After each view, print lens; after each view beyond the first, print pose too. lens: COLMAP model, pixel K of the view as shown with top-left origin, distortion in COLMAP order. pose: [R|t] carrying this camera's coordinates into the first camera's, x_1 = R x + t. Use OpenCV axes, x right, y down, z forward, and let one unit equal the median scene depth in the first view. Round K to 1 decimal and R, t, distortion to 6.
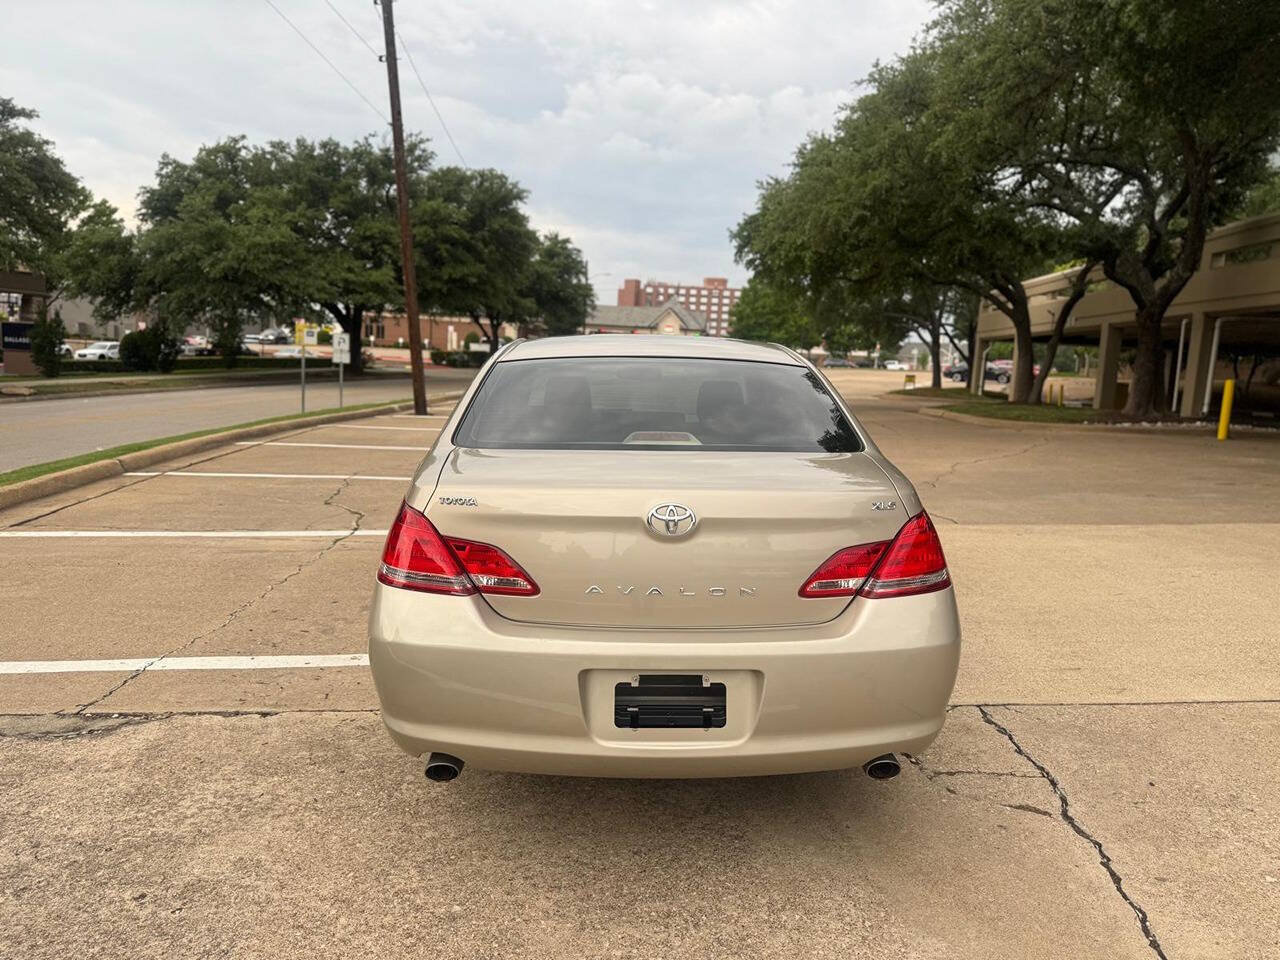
lens RADIAL K [[901.7, 0, 642.1], [0, 901.7, 483.9], [0, 0, 1]] dist [0.028761, -0.032350]
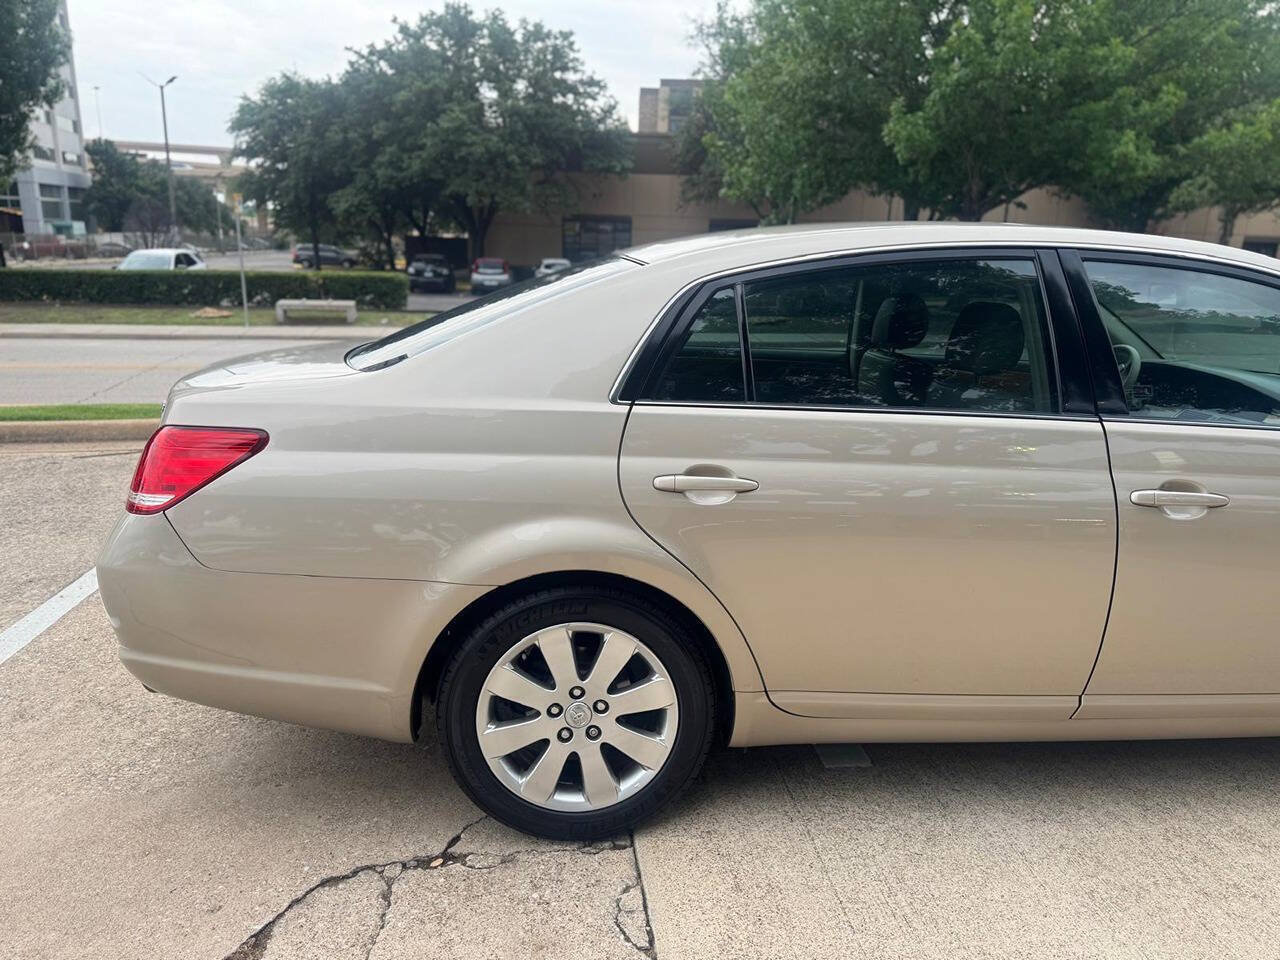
lens RADIAL K [[902.3, 0, 634.2], [0, 902.3, 494.0], [0, 0, 1]] dist [-0.008311, 0.002771]
pose [[0.038375, 0.222084, -0.974272, 0.120576], [-0.156645, 0.964273, 0.213634, -0.015541], [0.986909, 0.144417, 0.071792, 0.144951]]
